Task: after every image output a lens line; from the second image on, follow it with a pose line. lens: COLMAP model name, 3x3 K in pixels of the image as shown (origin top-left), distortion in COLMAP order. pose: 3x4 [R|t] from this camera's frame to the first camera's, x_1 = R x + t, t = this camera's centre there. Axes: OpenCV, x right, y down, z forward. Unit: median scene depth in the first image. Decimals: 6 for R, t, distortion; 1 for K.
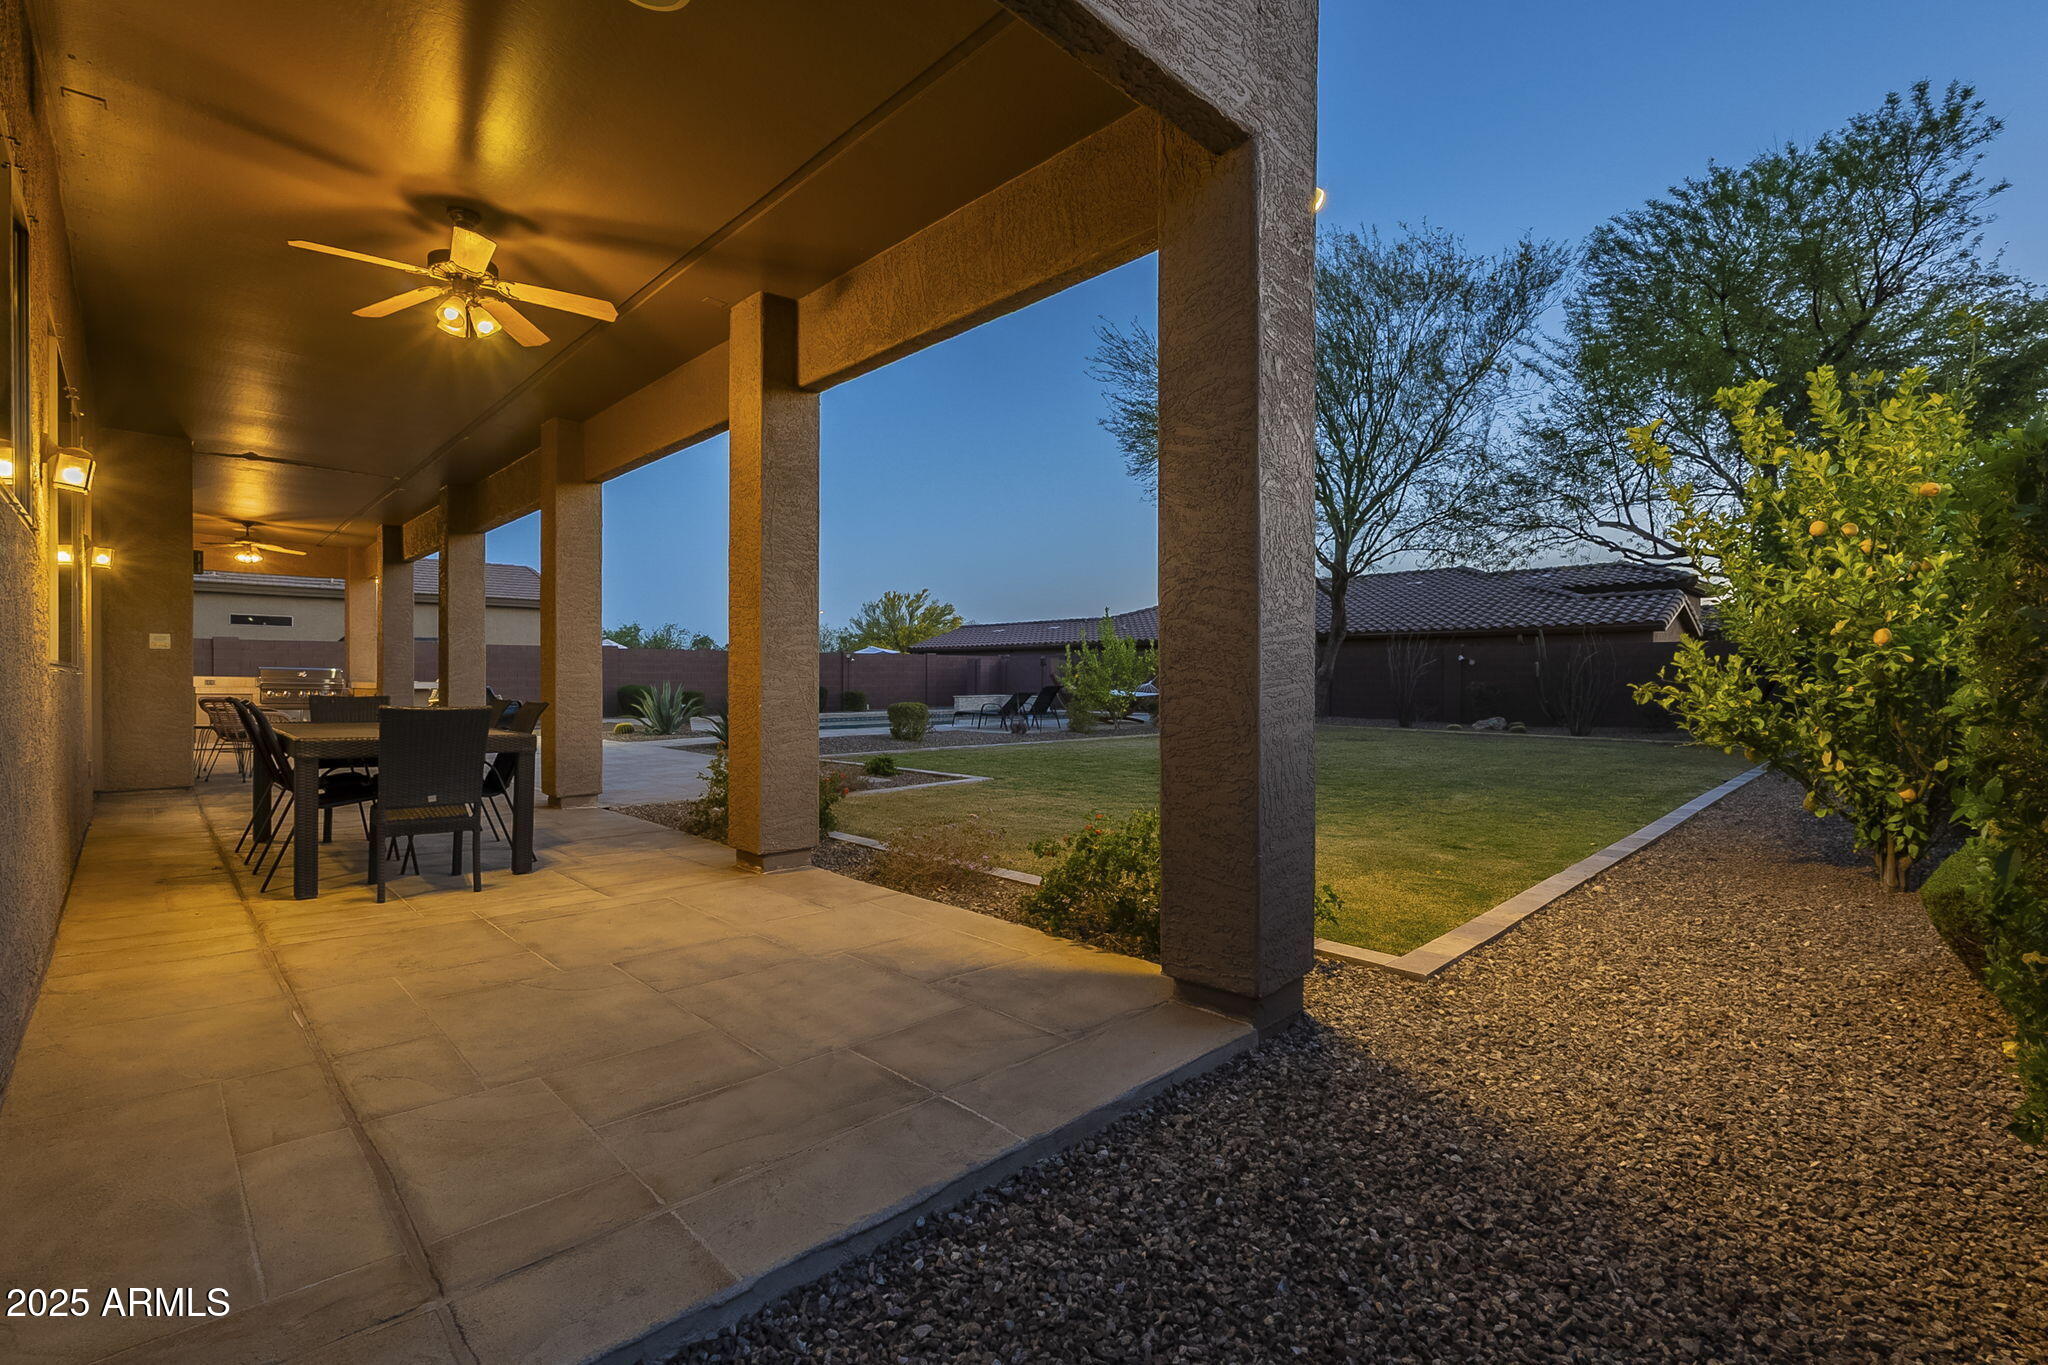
lens RADIAL K [[905.0, 0, 1019.2], [0, 905.0, 685.8], [0, 0, 1]] dist [-0.002126, 0.000355]
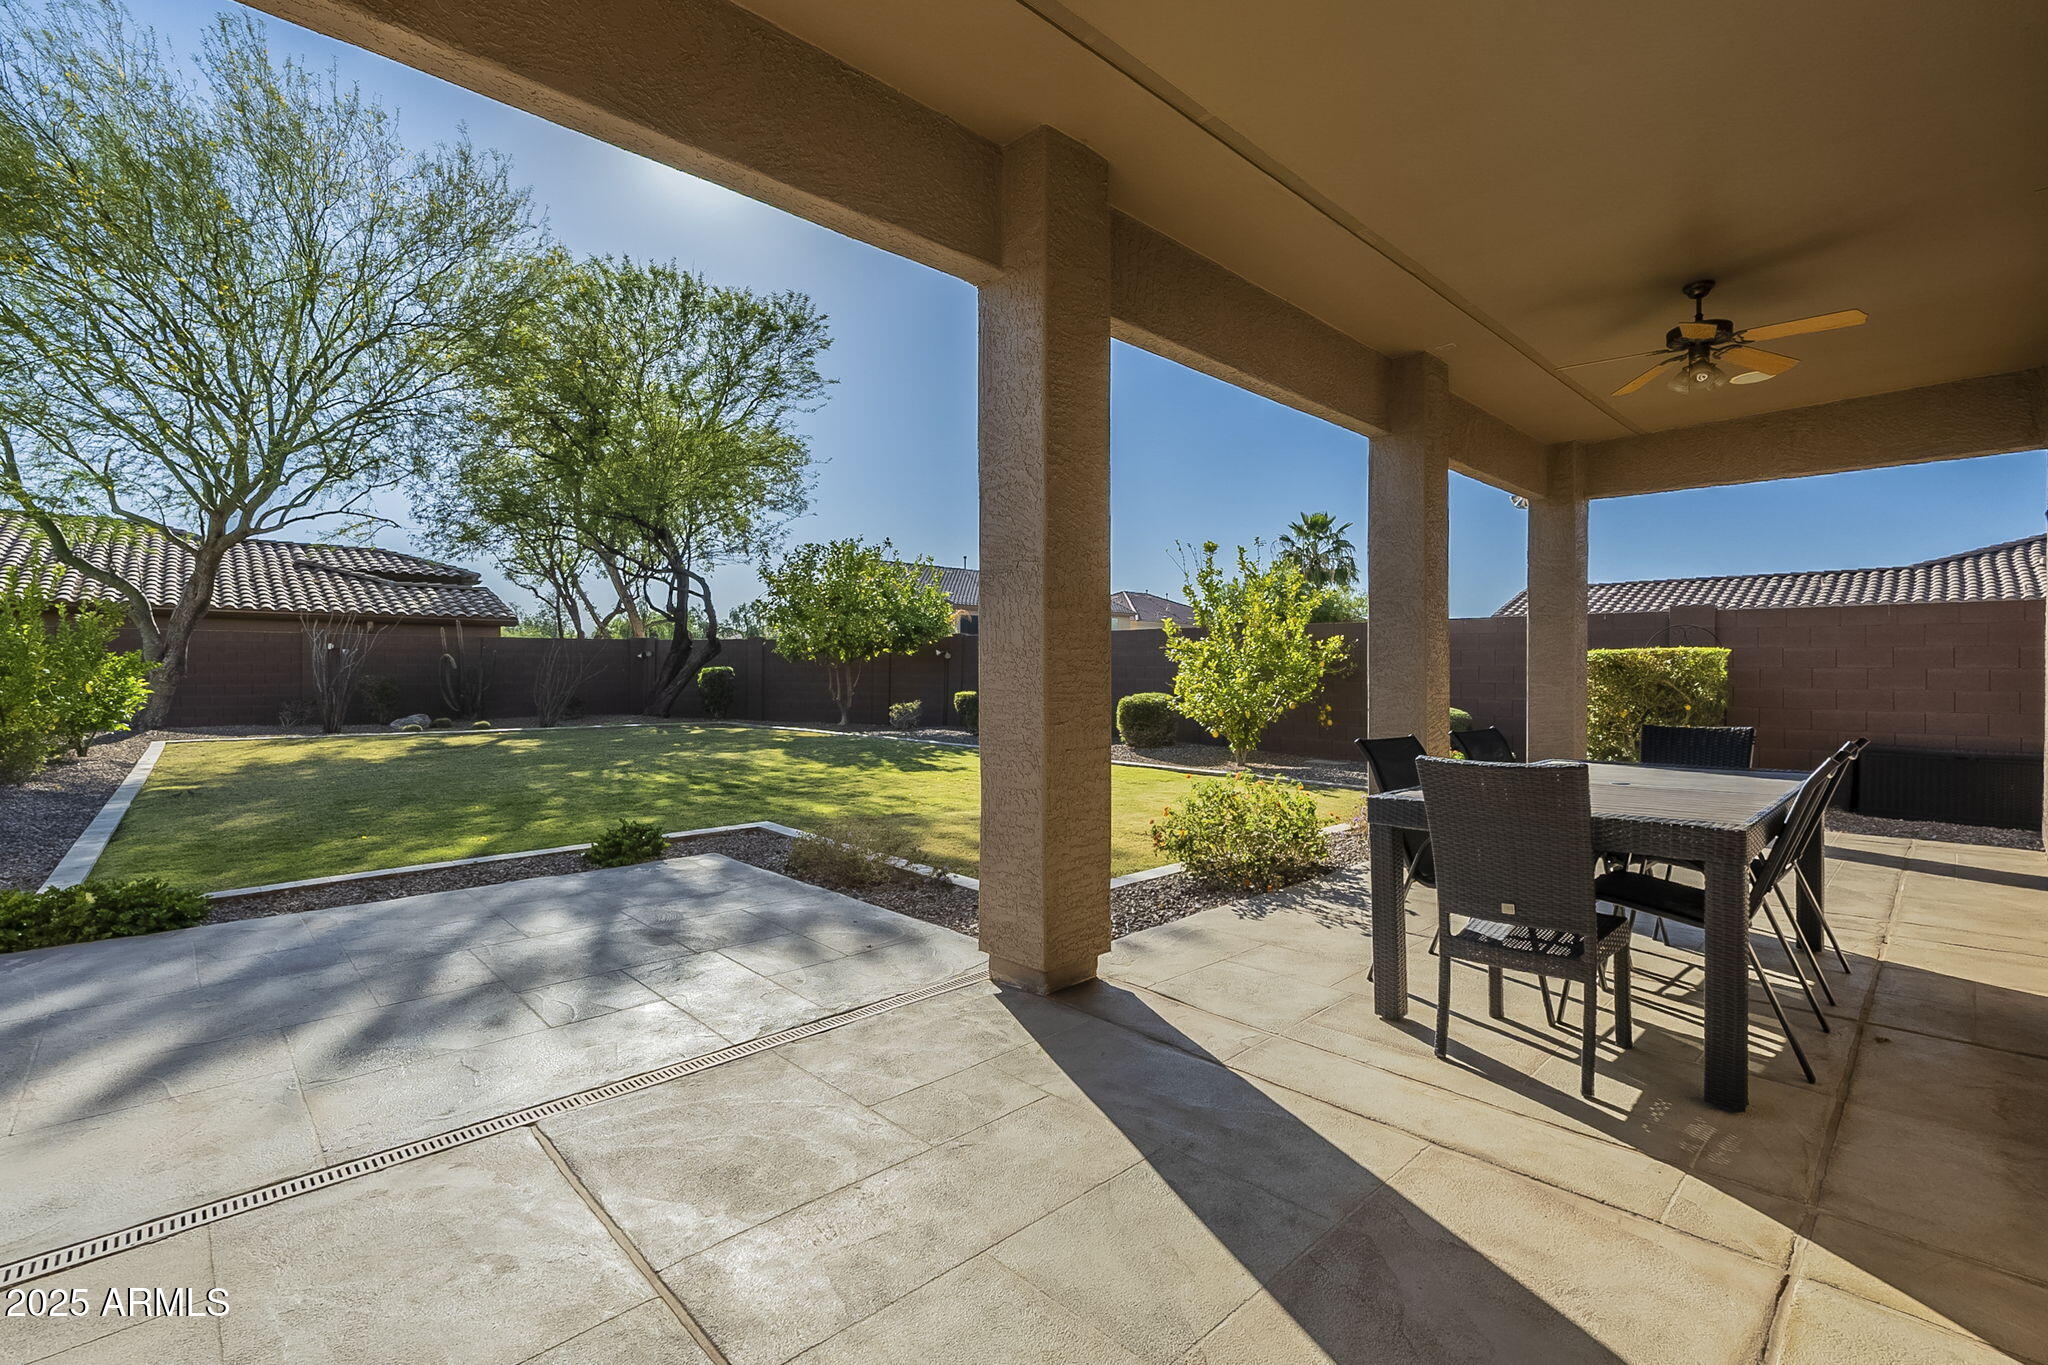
lens RADIAL K [[905.8, 0, 1022.7], [0, 905.8, 667.8], [0, 0, 1]] dist [-0.001288, -0.000394]
pose [[0.005266, -0.003761, 0.999979, -0.487515], [0.005314, 0.999979, 0.003733, -0.015364], [-0.999972, 0.005294, 0.005286, 0.511980]]
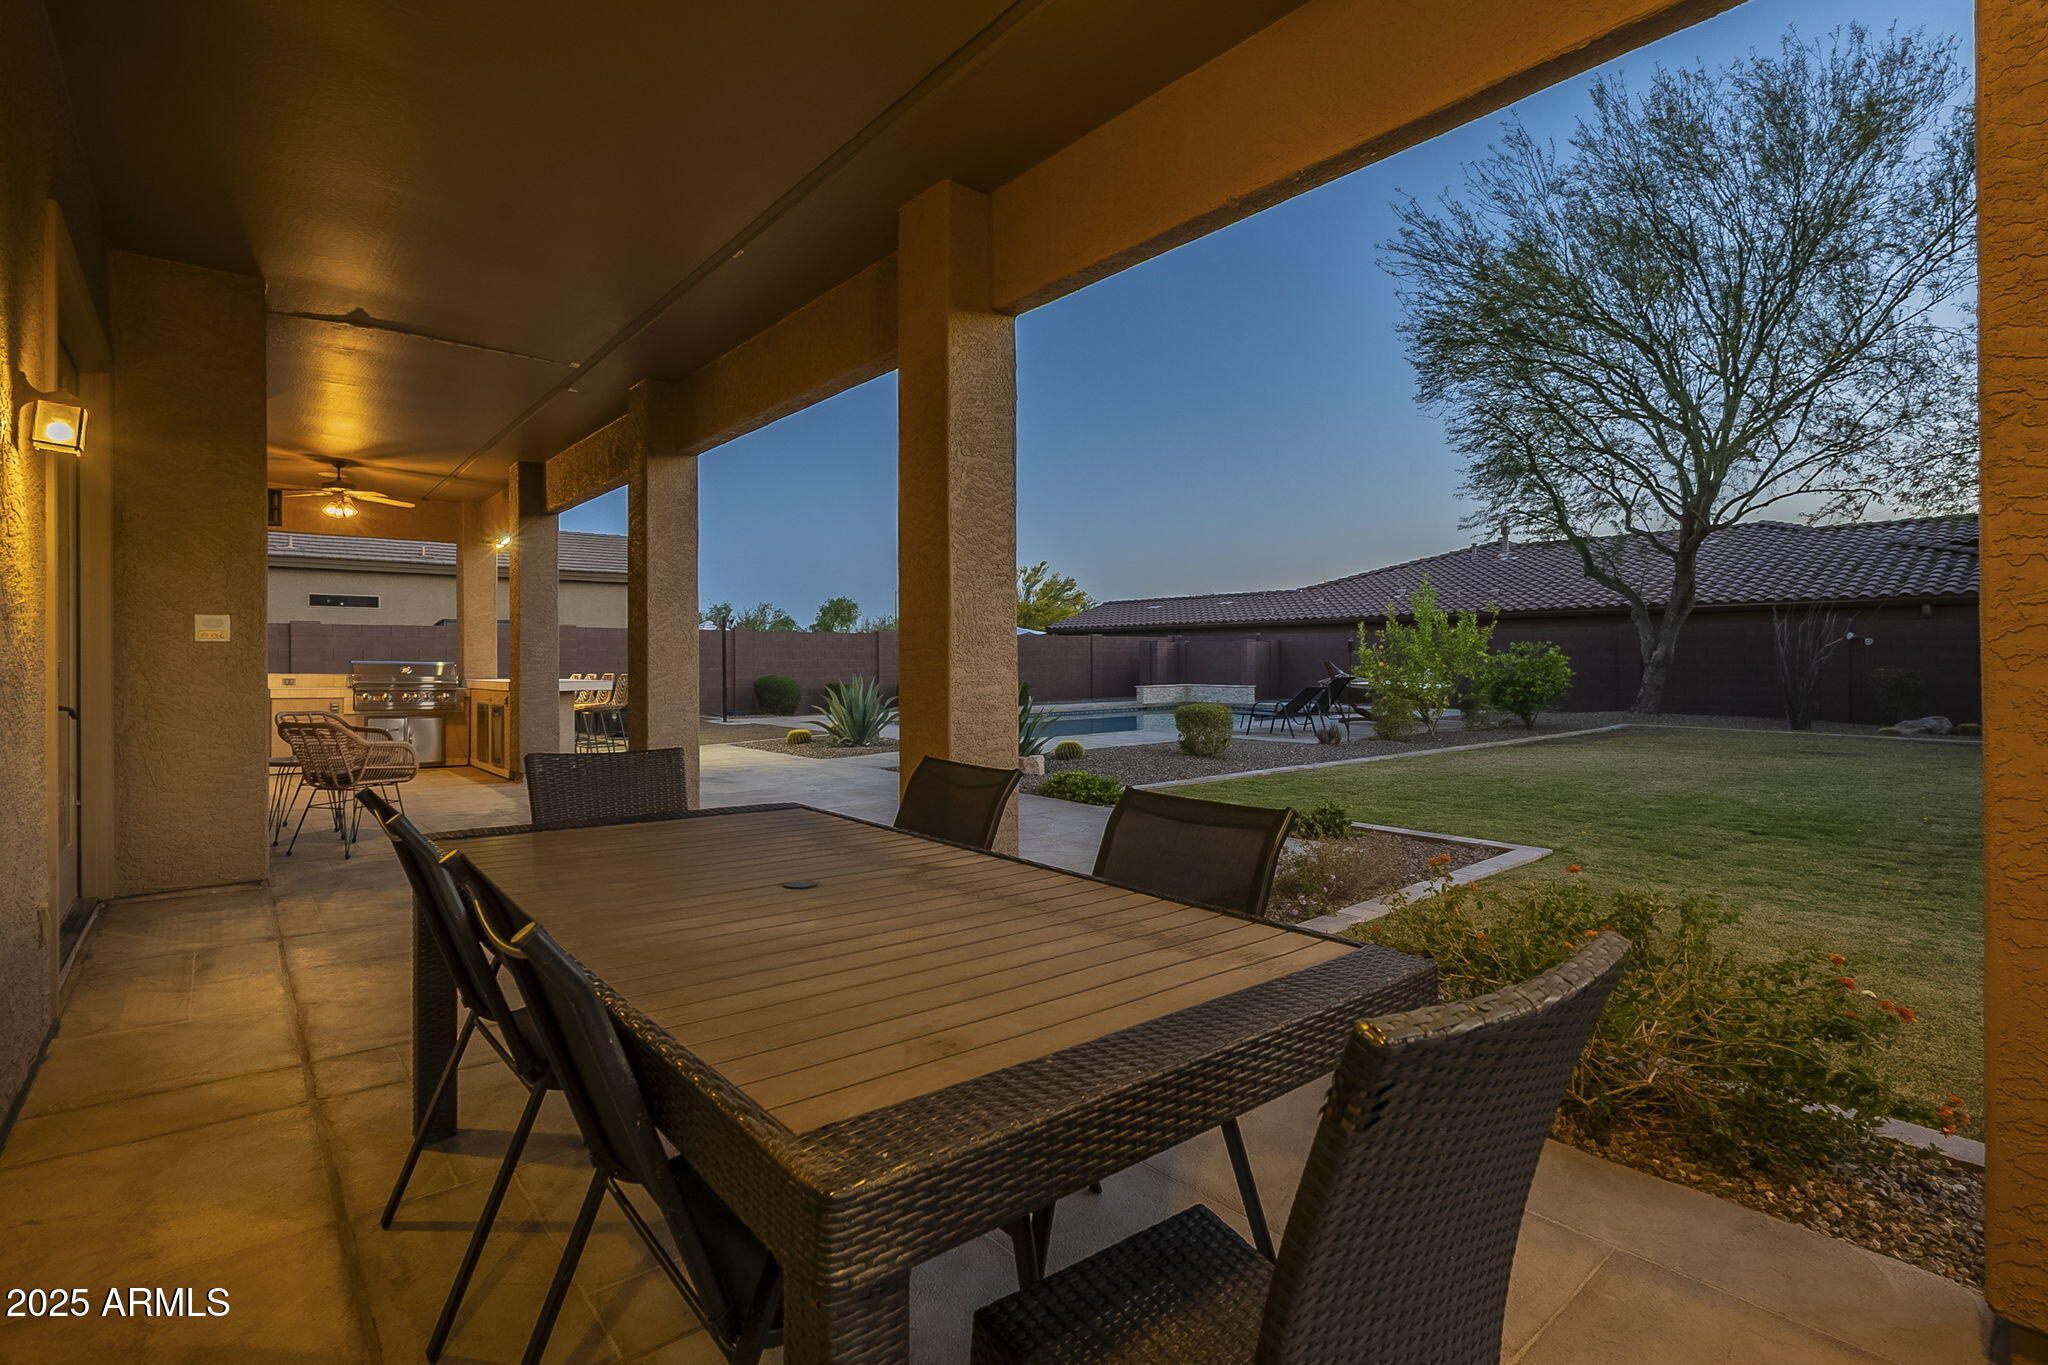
lens RADIAL K [[946.5, 0, 1020.4], [0, 946.5, 662.0], [0, 0, 1]] dist [-0.001662, -0.000287]
pose [[0.997669, -0.005332, -0.068038, -0.214754], [0.005001, 0.999975, -0.005034, -0.012091], [0.068063, 0.004682, 0.997670, 0.234895]]
